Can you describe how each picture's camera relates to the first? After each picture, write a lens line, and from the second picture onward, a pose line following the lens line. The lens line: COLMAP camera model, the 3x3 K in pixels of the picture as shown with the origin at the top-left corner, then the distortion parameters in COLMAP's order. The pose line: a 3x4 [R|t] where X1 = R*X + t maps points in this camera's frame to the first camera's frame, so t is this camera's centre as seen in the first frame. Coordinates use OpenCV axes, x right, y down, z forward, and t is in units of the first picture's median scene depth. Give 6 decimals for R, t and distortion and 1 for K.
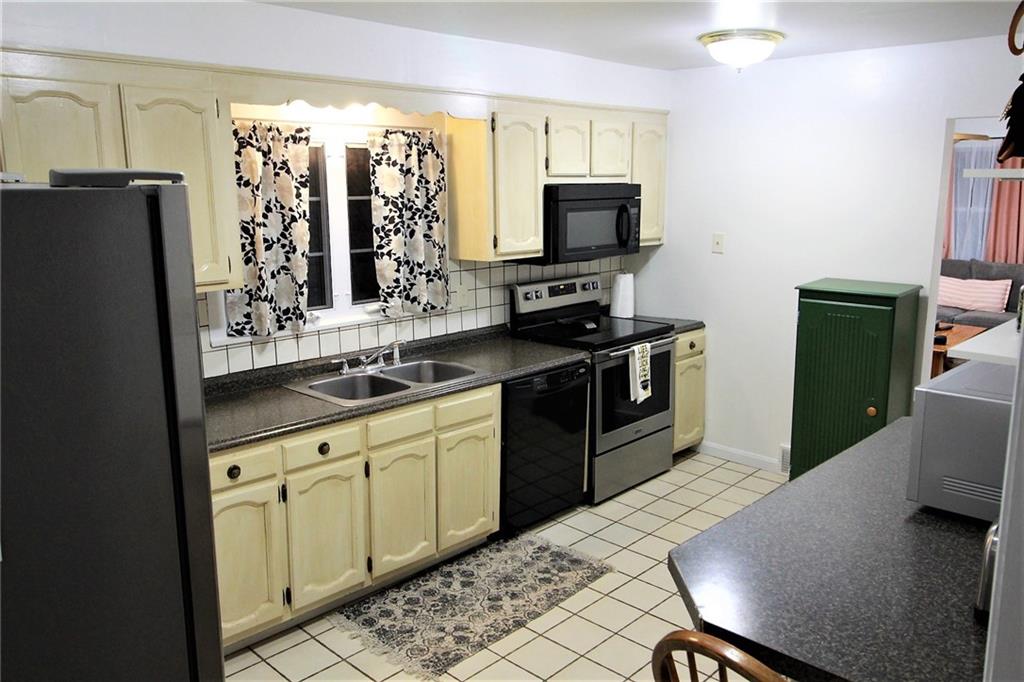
lens RADIAL K [[798.6, 0, 517.8], [0, 798.6, 338.6], [0, 0, 1]] dist [-0.012444, -0.001094]
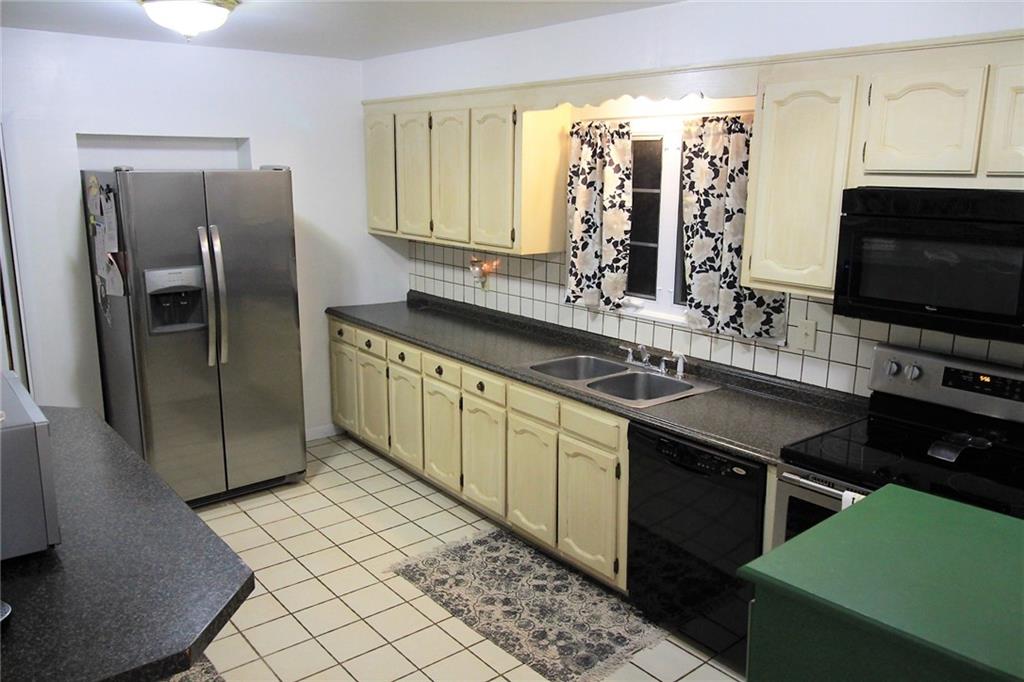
lens RADIAL K [[798.6, 0, 522.2], [0, 798.6, 338.2], [0, 0, 1]] dist [-0.012444, -0.001094]
pose [[-0.116807, 0.215504, -0.969492, 0.818872], [-0.199228, 0.951247, 0.235452, -0.208905], [0.972967, 0.220653, -0.068178, 0.974898]]
